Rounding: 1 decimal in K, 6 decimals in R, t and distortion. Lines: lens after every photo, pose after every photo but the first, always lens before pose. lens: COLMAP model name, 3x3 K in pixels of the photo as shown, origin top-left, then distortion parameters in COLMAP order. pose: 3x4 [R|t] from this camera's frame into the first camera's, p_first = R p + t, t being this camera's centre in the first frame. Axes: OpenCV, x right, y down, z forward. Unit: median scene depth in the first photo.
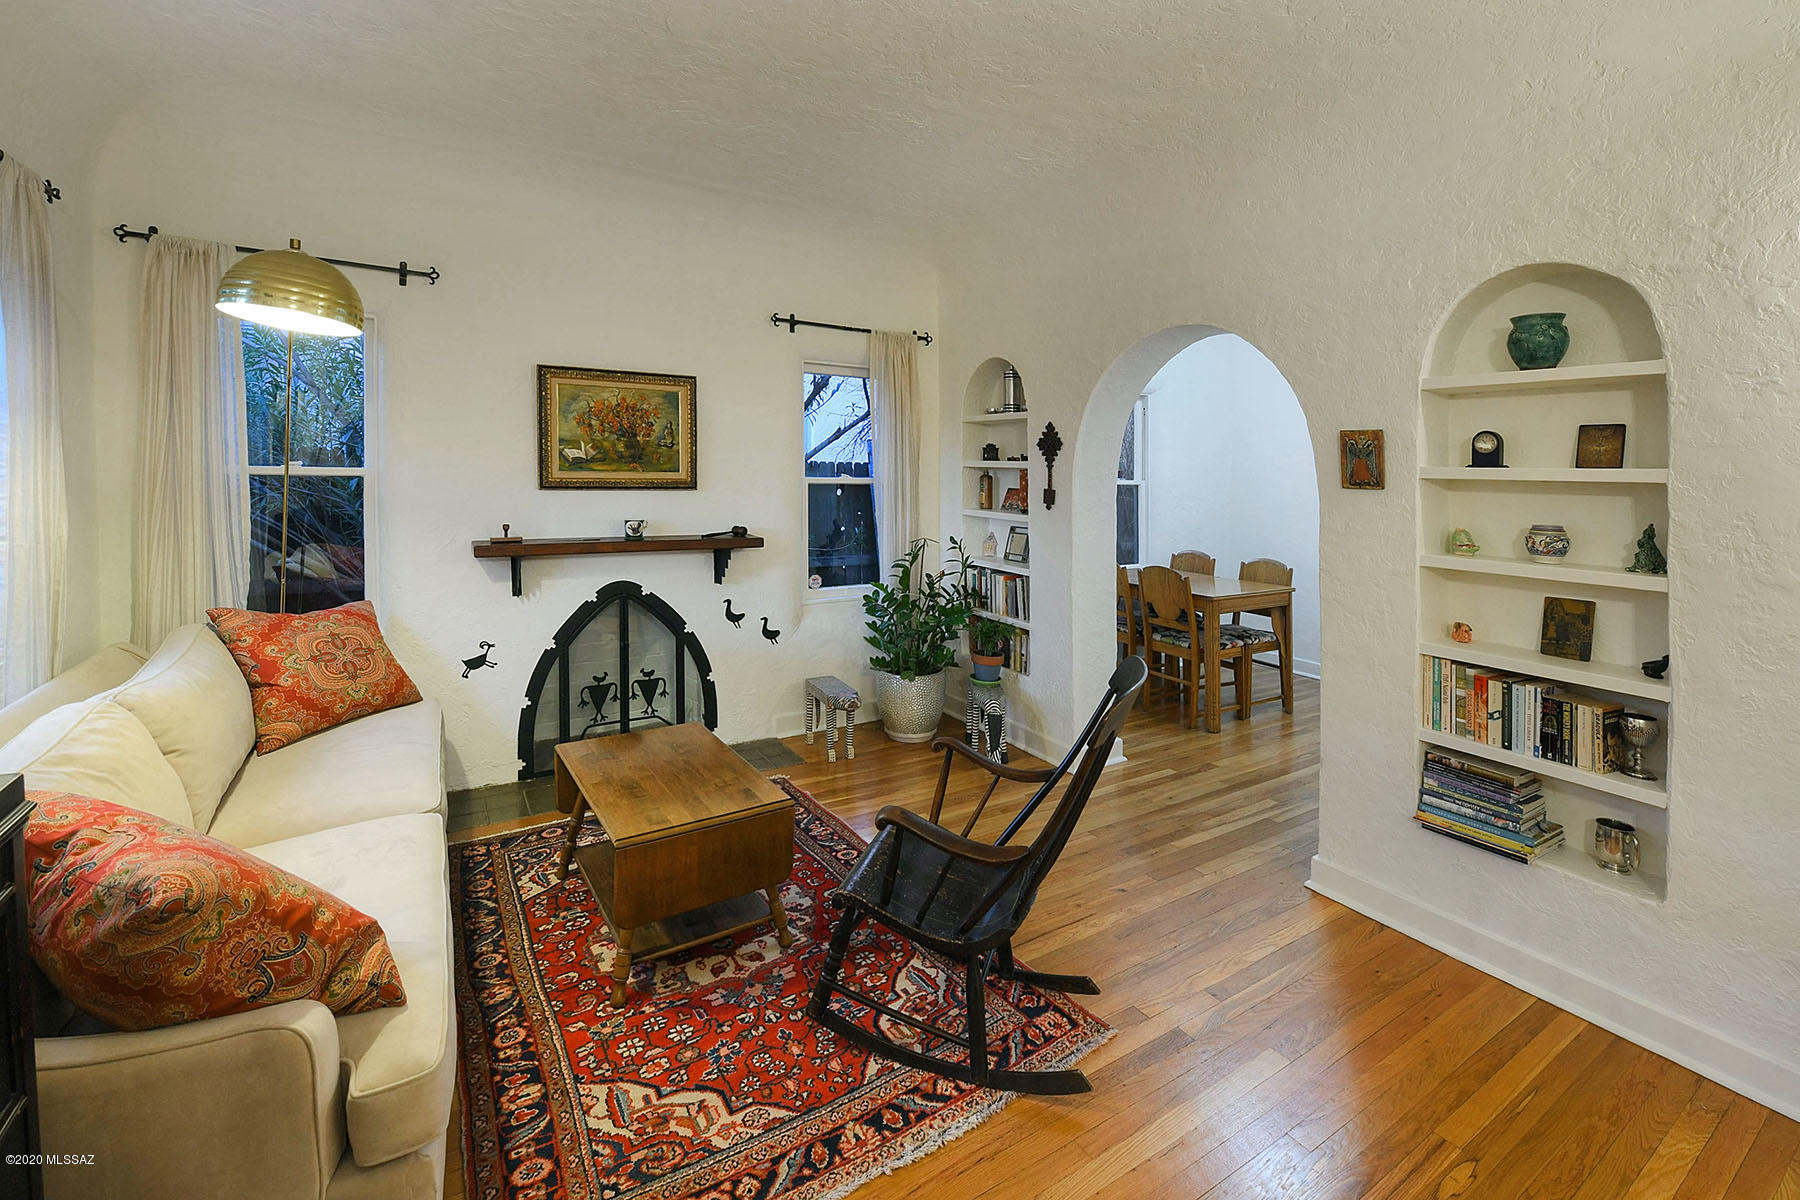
lens RADIAL K [[744.6, 0, 905.8], [0, 744.6, 478.7], [0, 0, 1]] dist [-0.011884, -0.000733]
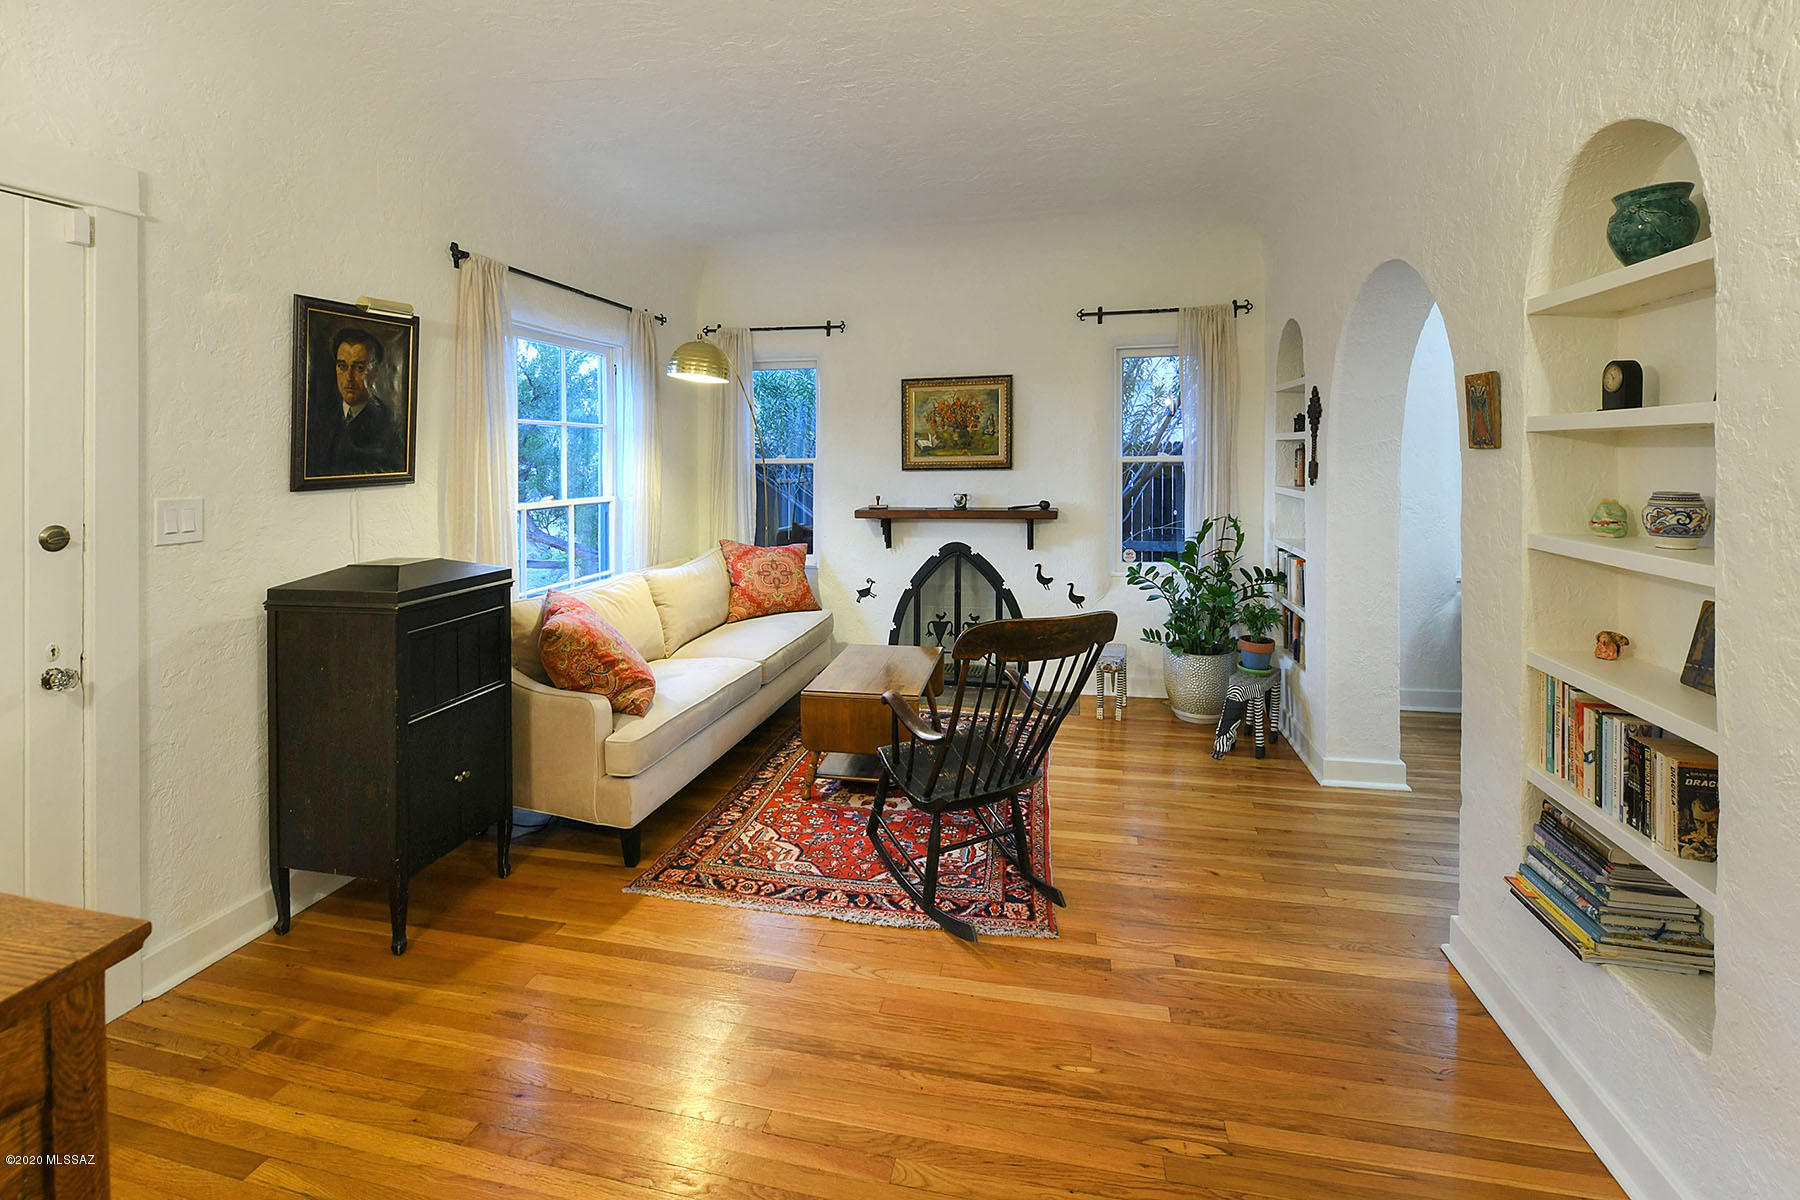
lens RADIAL K [[785.6, 0, 902.5], [0, 785.6, 444.4], [0, 0, 1]] dist [-0.017661, -0.000574]
pose [[0.698356, -0.039271, -0.714672, 0.588734], [0.018310, 0.999147, -0.037010, 0.021377], [0.715516, 0.012761, 0.698480, -0.005905]]
